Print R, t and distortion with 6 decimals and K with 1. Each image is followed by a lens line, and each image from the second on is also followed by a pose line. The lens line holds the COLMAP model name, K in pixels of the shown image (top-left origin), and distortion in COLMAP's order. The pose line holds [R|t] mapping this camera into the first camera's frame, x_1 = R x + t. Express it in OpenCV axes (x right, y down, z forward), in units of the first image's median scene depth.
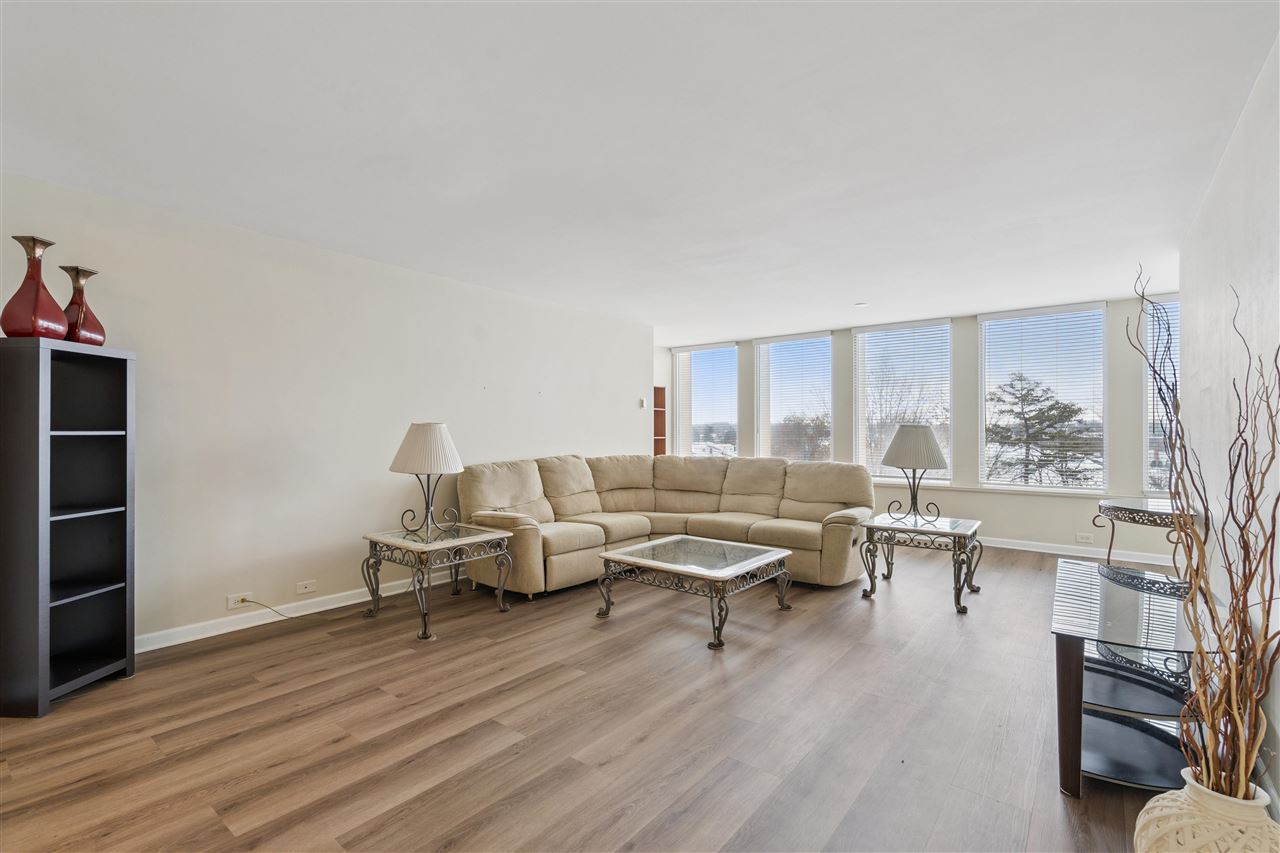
lens RADIAL K [[574.3, 0, 646.1], [0, 574.3, 429.6], [0, 0, 1]] dist [-0.002141, -0.000083]
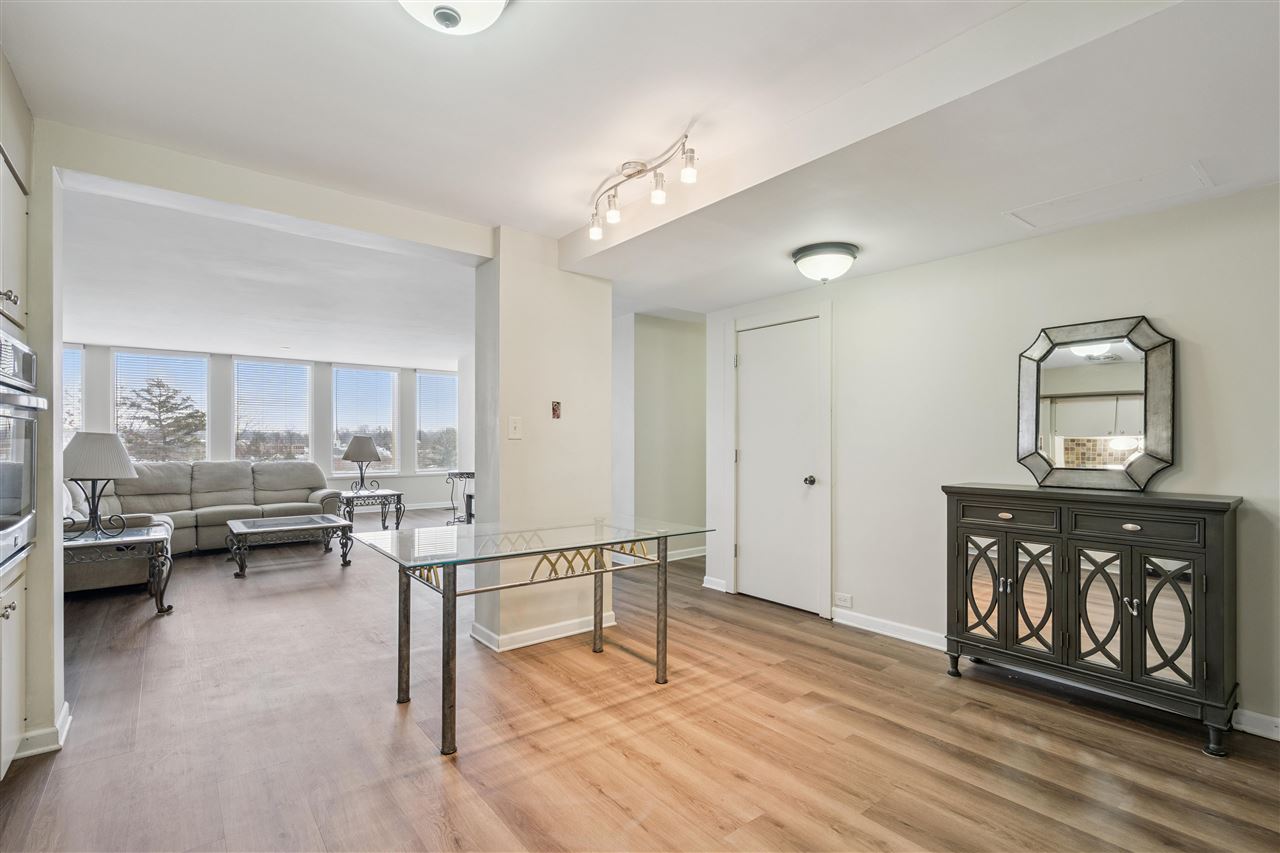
lens RADIAL K [[583.6, 0, 634.8], [0, 583.6, 437.0], [0, 0, 1]] dist [0.001197, 0.000212]
pose [[0.235843, 0.005512, 0.971776, -0.218165], [-0.005569, 0.999975, -0.004320, -0.000704], [-0.971775, -0.004393, 0.235867, -0.041630]]
